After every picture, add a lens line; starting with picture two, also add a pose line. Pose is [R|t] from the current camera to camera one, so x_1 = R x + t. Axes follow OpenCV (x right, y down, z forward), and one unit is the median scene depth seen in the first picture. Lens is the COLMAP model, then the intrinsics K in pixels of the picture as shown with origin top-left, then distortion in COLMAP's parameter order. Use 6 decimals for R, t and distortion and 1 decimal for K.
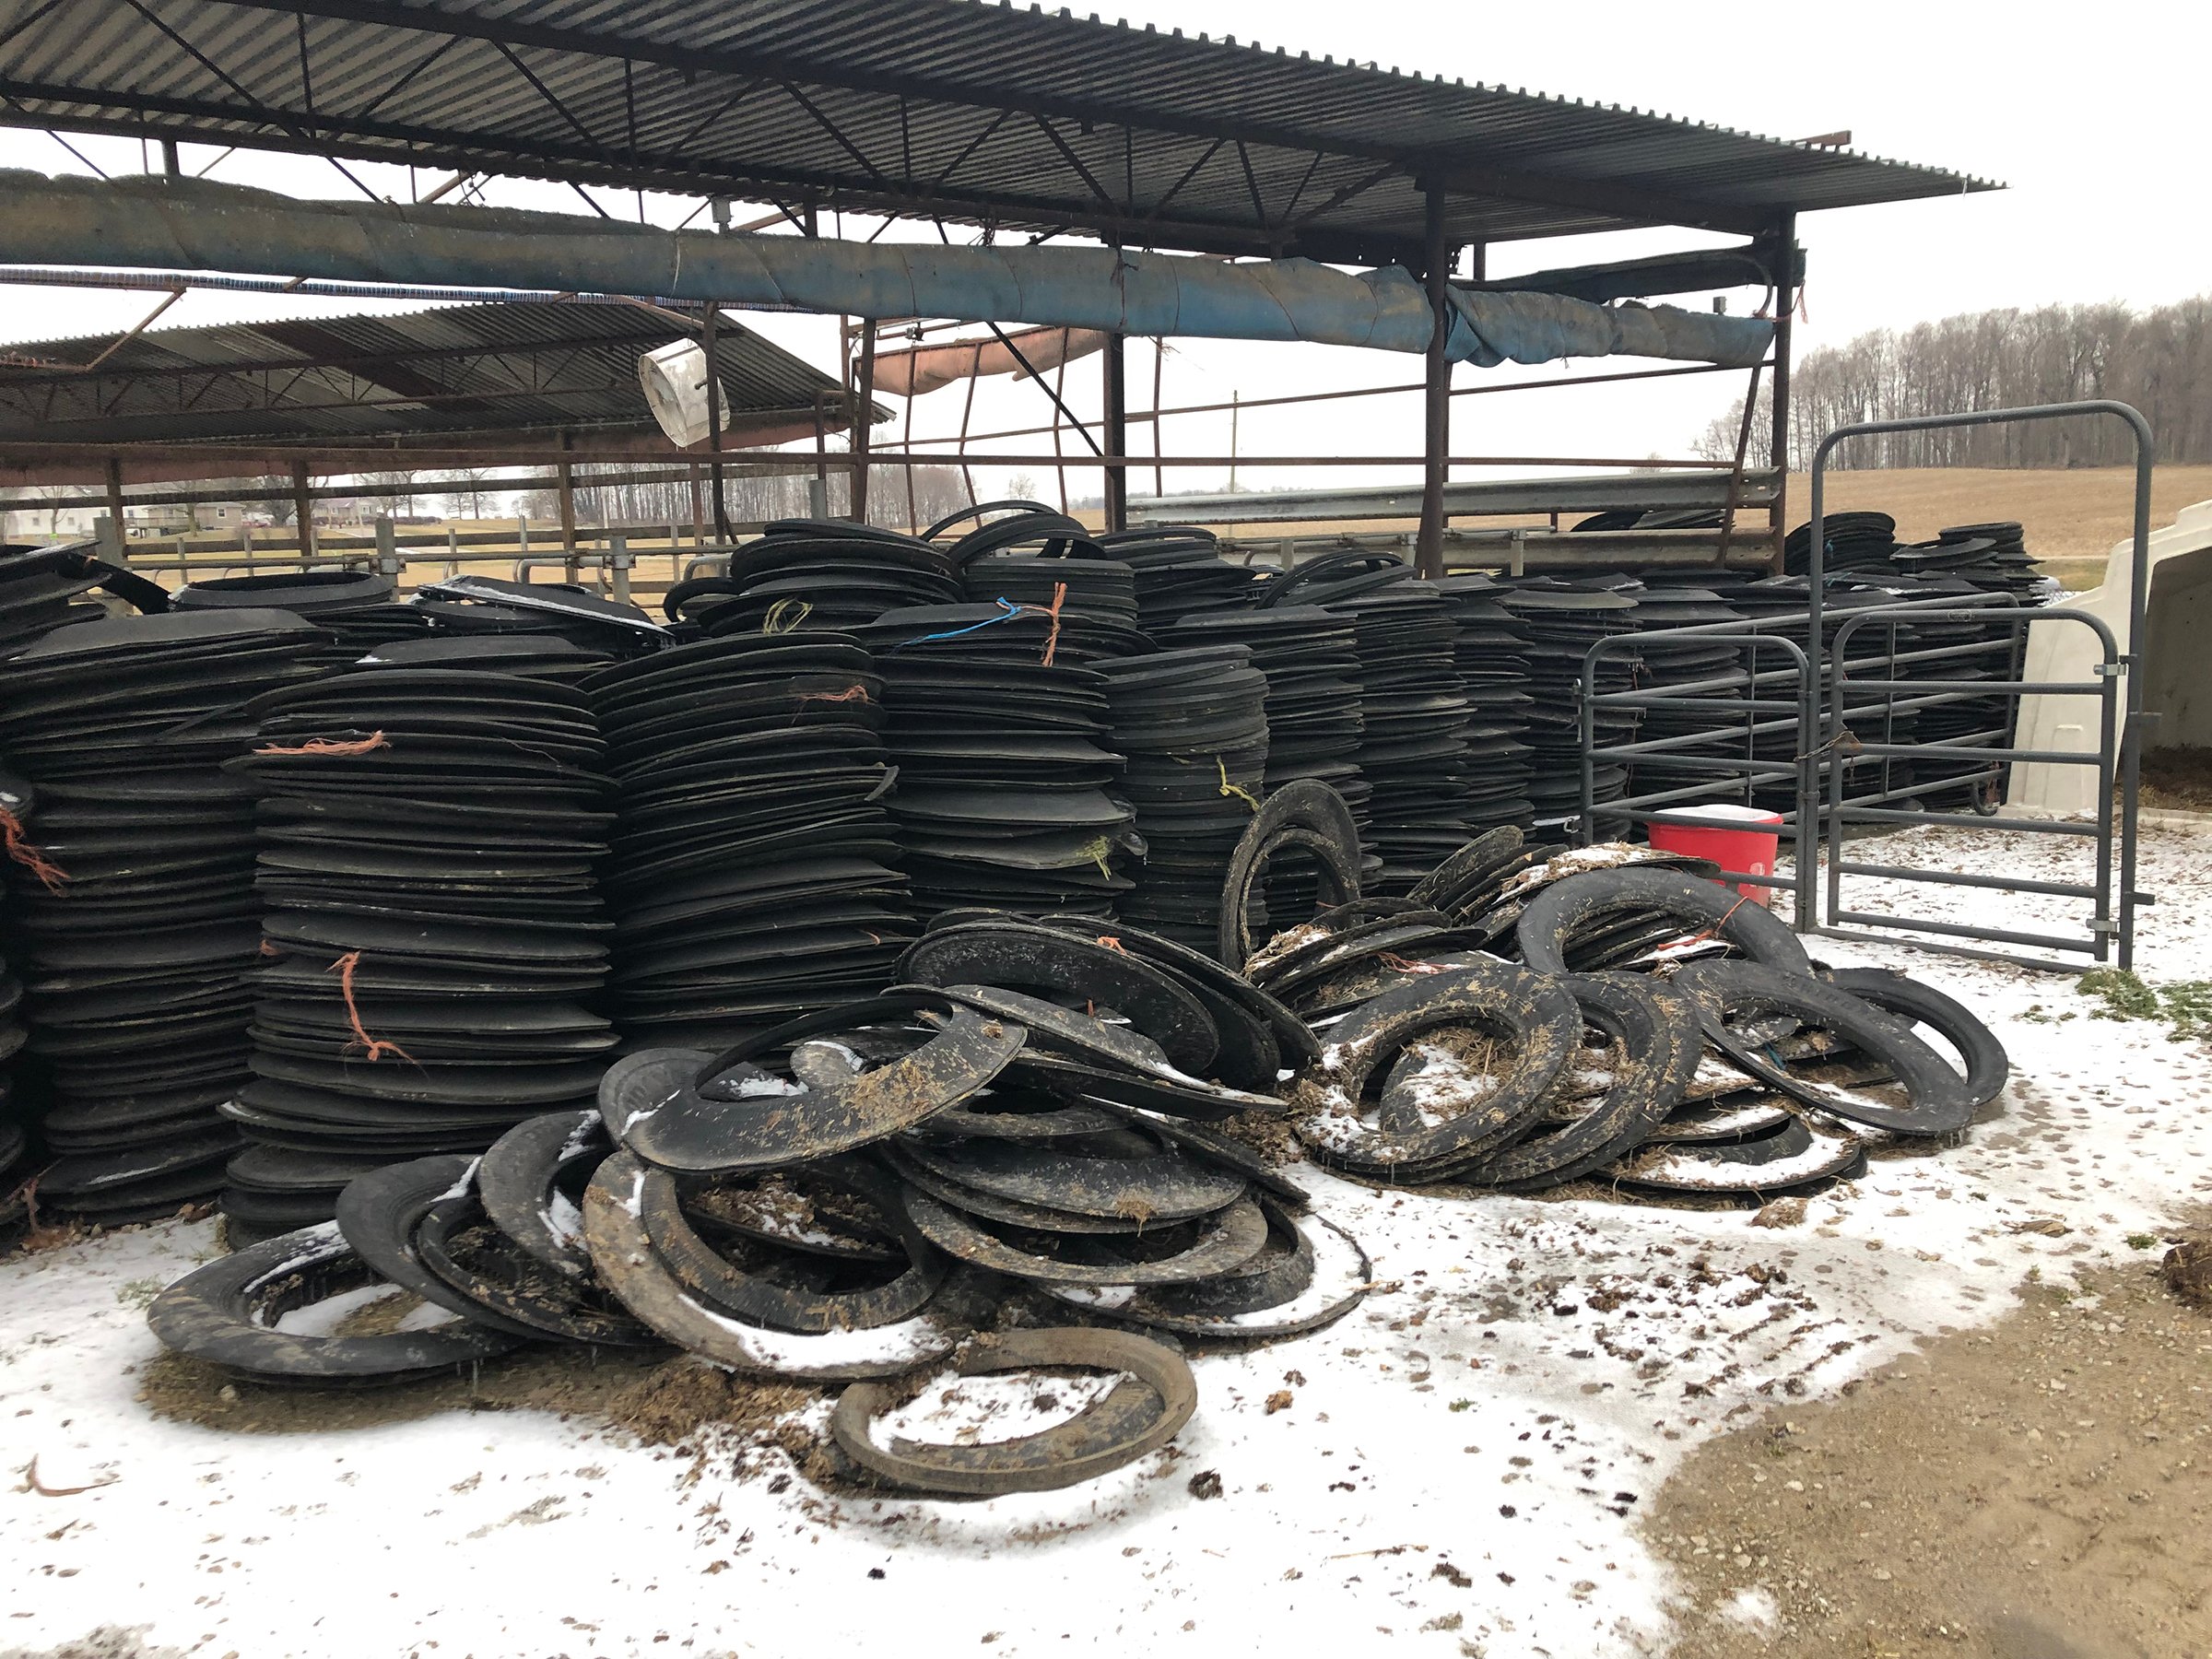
lens RADIAL K [[1799.6, 0, 1106.0], [0, 1799.6, 829.5], [0, 0, 1]] dist [0.053681, 0.008326]
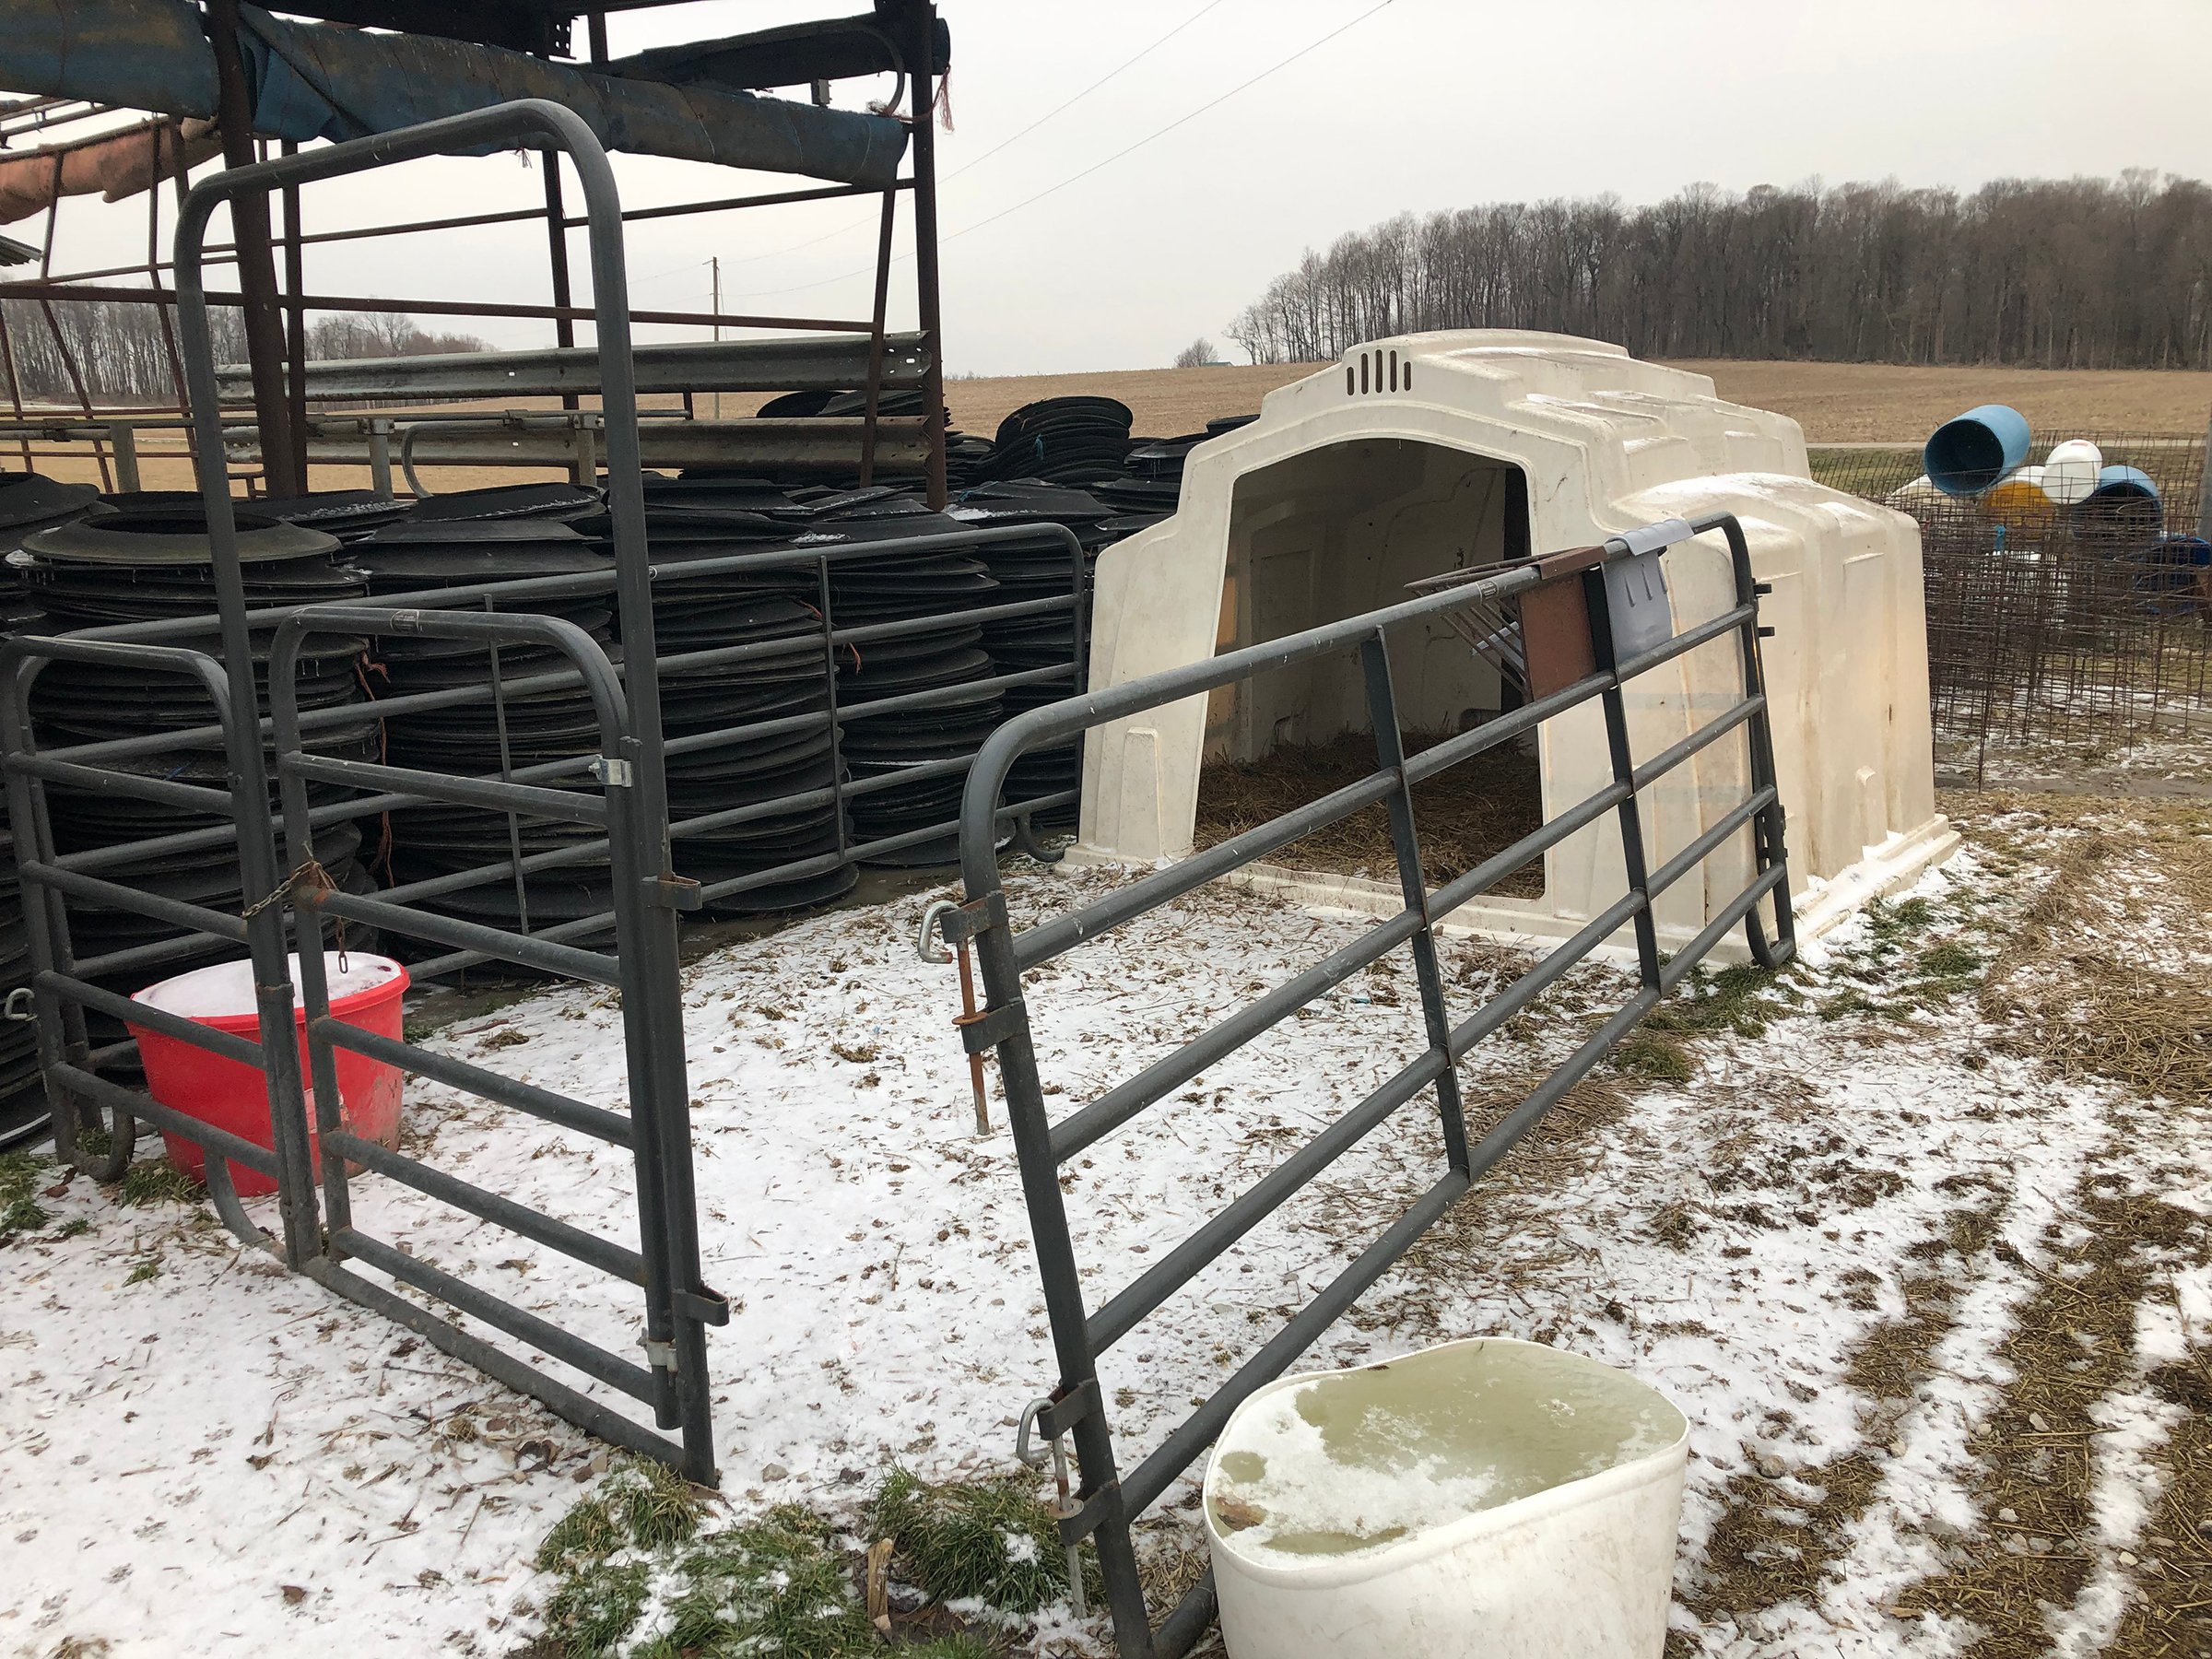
lens RADIAL K [[1717.0, 0, 1106.0], [0, 1717.0, 829.5], [0, 0, 1]] dist [0.067847, -0.068369]
pose [[0.979791, -0.041362, 0.195701, 0.257988], [0.027164, 0.996837, 0.074684, -0.044696], [-0.198171, -0.067859, 0.977816, 0.260841]]
